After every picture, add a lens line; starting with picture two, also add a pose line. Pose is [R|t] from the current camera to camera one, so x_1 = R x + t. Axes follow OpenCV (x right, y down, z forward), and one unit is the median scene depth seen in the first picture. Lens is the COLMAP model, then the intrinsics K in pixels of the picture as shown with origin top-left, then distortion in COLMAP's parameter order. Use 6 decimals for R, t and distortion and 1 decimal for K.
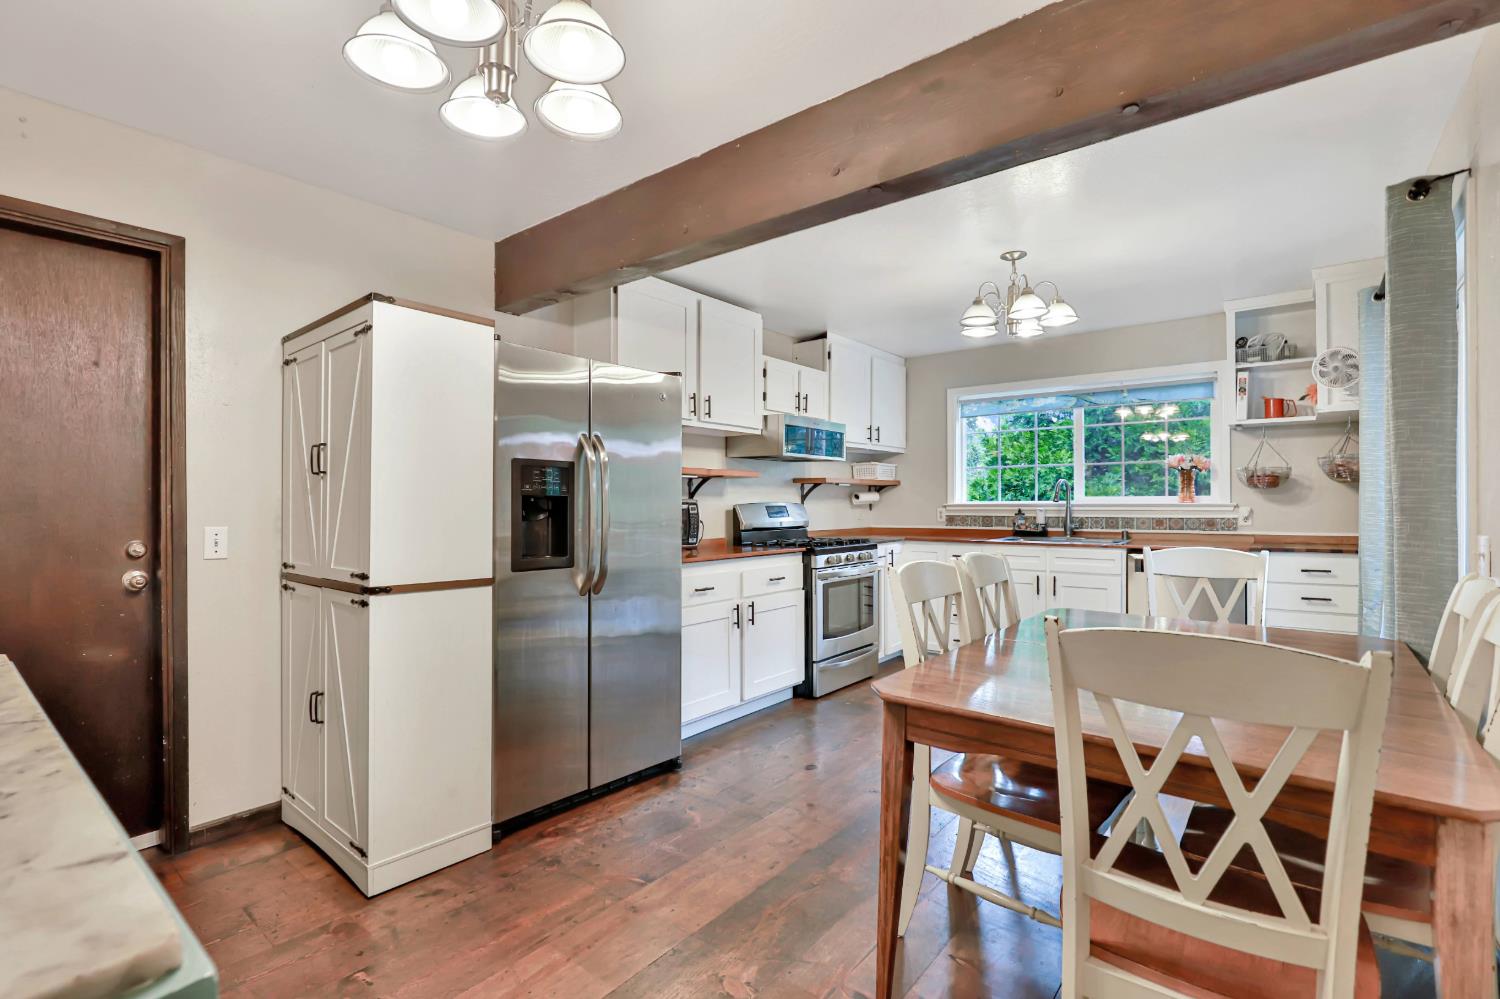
lens RADIAL K [[688.5, 0, 754.5], [0, 688.5, 496.9], [0, 0, 1]] dist [-0.005468, 0.003528]
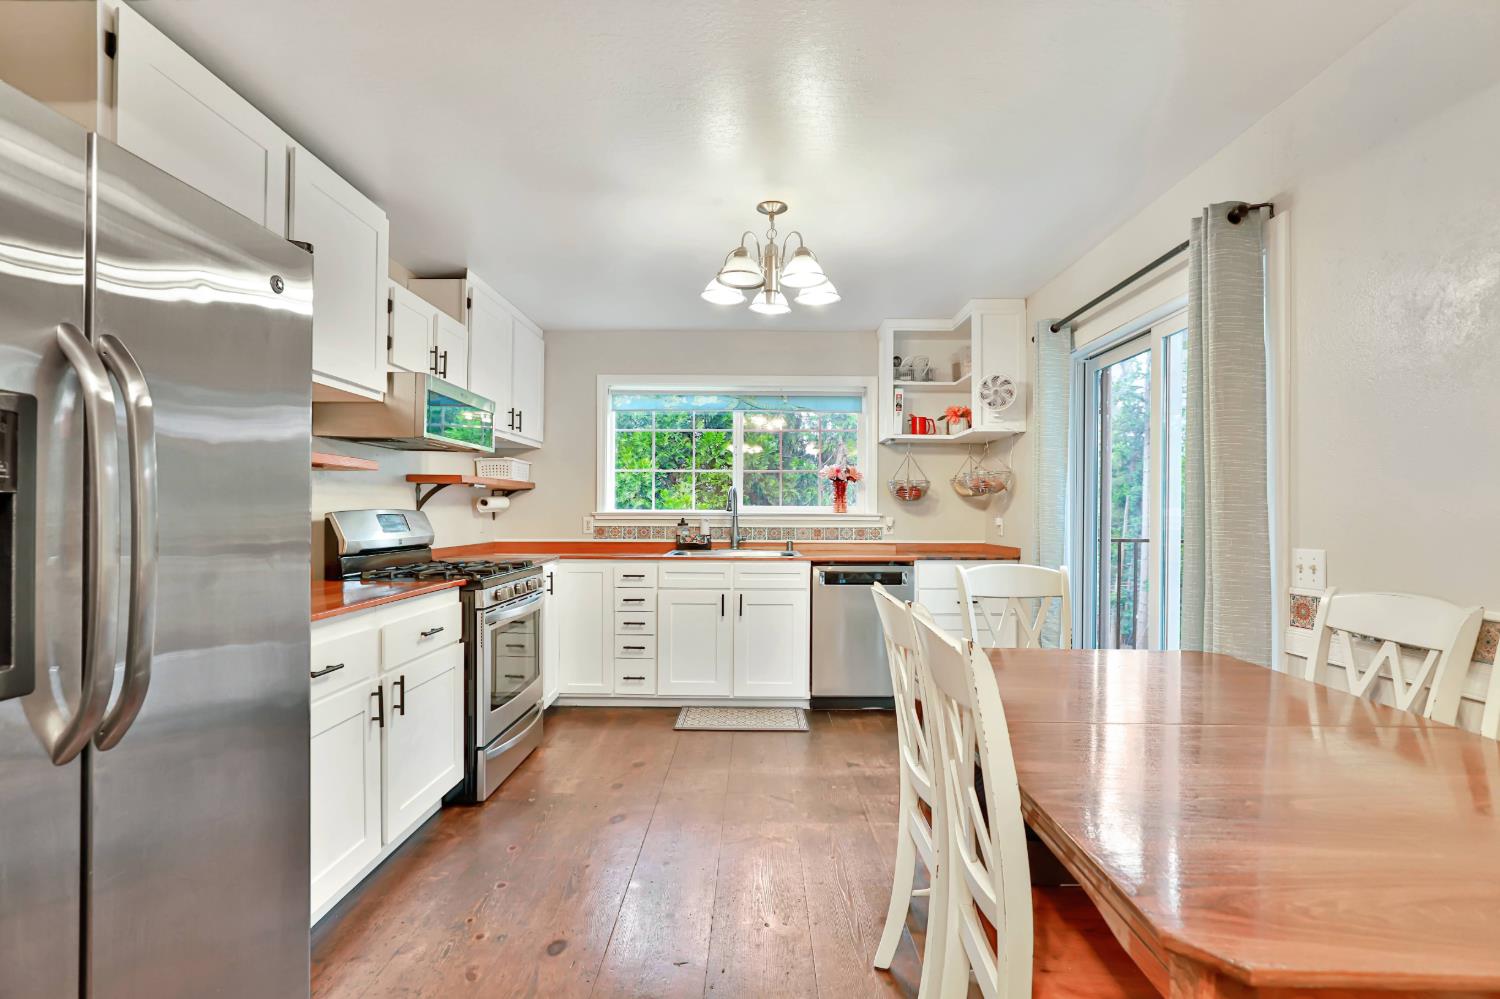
lens RADIAL K [[688.5, 0, 740.4], [0, 688.5, 504.5], [0, 0, 1]] dist [-0.005468, 0.003528]
pose [[0.791658, 0.012262, 0.610841, -0.114756], [-0.013365, 0.999907, -0.002751, 0.000842], [-0.610818, -0.005987, 0.791748, 0.296823]]
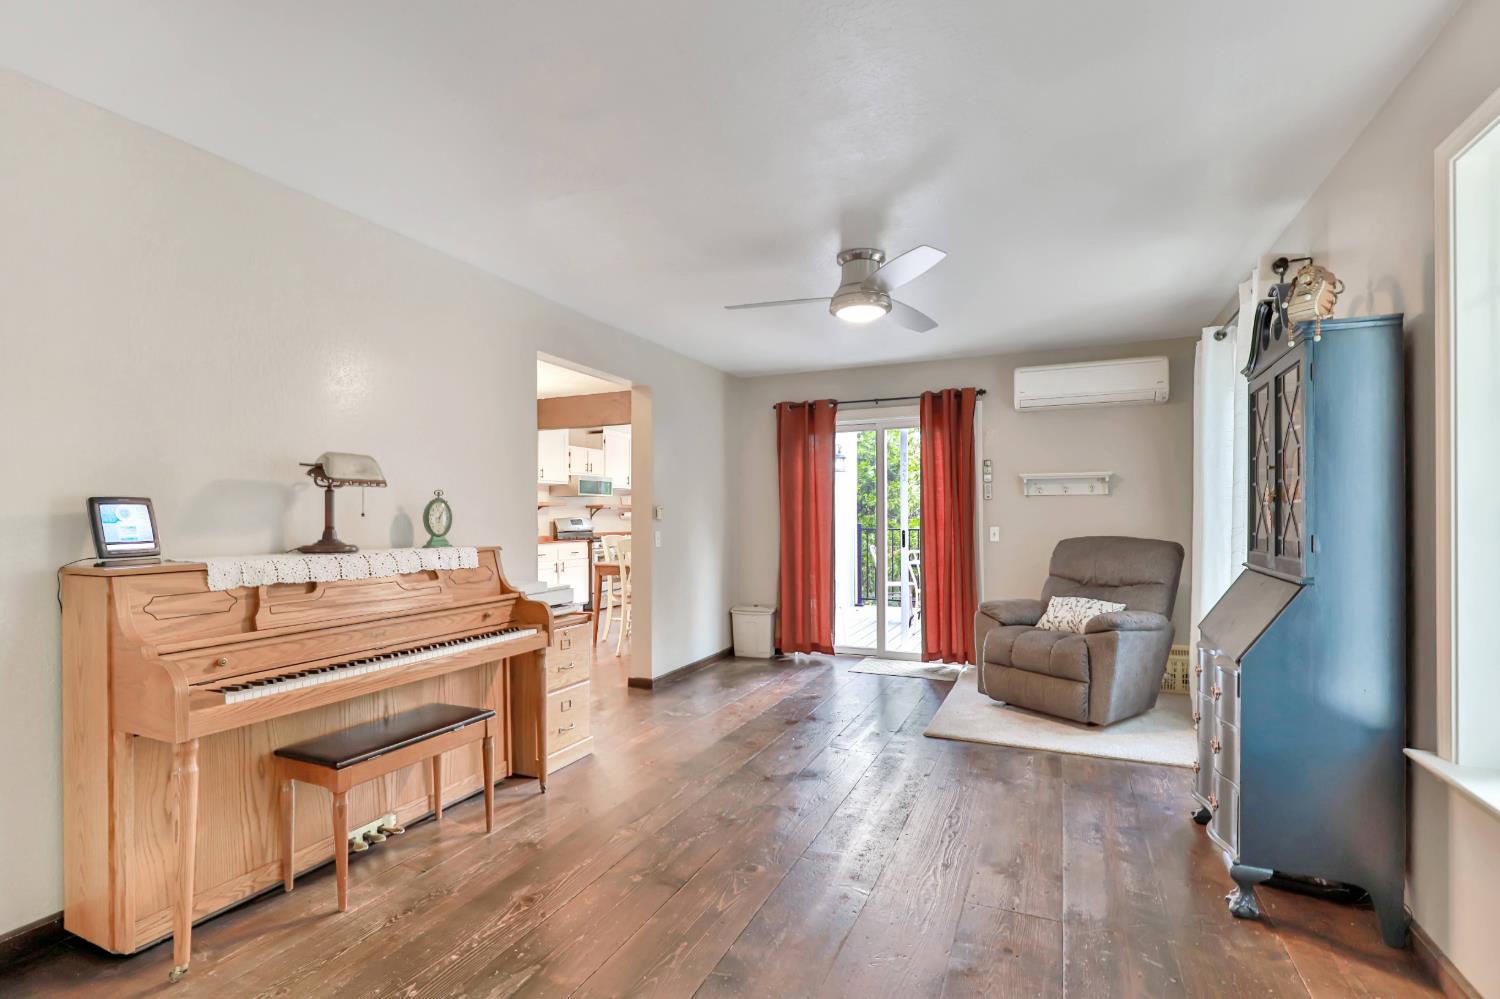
lens RADIAL K [[688.5, 0, 758.1], [0, 688.5, 519.9], [0, 0, 1]] dist [-0.005468, 0.003528]
pose [[0.966151, -0.002257, 0.257966, 0.028554], [-0.001080, 0.999918, 0.012792, -0.012464], [-0.257974, -0.012638, 0.966069, -1.121931]]
